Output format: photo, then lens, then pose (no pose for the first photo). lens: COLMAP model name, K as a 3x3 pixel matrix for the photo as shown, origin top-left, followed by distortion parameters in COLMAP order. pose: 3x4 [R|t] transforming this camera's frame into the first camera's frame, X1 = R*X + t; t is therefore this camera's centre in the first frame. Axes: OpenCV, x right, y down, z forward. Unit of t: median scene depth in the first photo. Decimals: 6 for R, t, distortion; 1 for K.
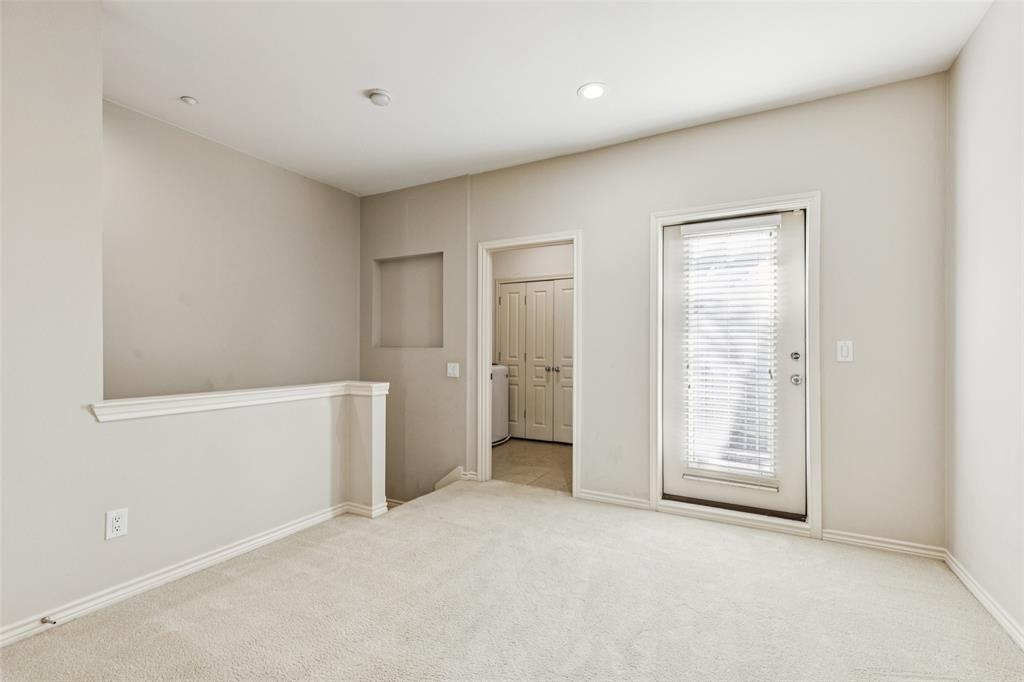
lens RADIAL K [[464.2, 0, 509.6], [0, 464.2, 342.3], [0, 0, 1]] dist [0.005692, -0.000285]
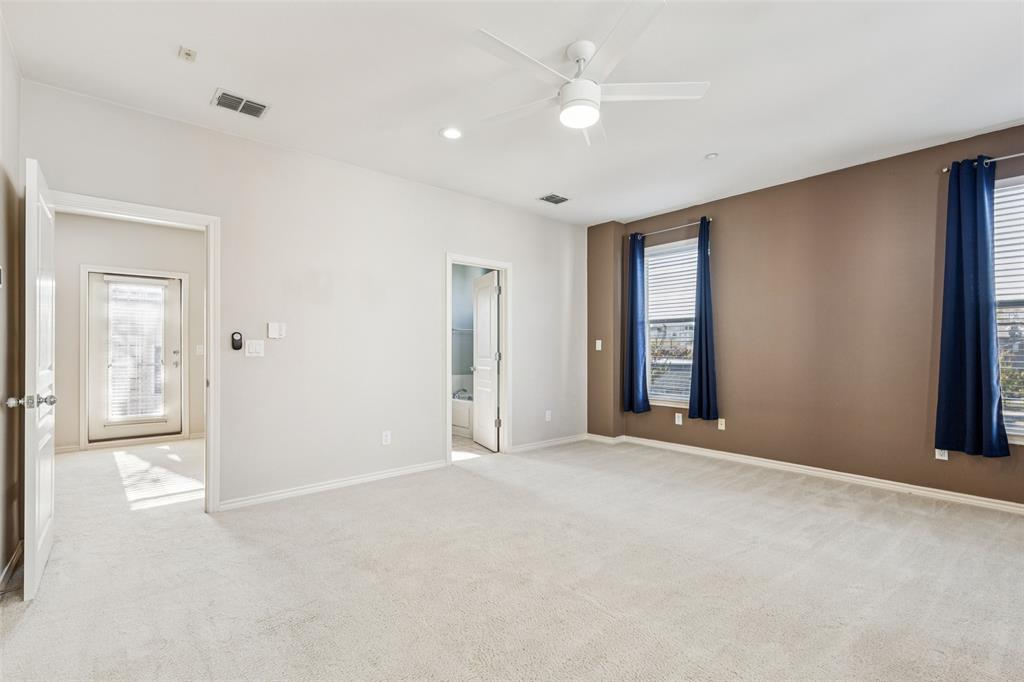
lens RADIAL K [[464.2, 0, 505.1], [0, 464.2, 343.2], [0, 0, 1]] dist [0.005692, -0.000285]
pose [[0.364622, 0.012886, 0.931067, -0.699552], [0.014933, 0.999695, -0.019683, 0.051198], [-0.931036, 0.021081, 0.364318, -0.997680]]
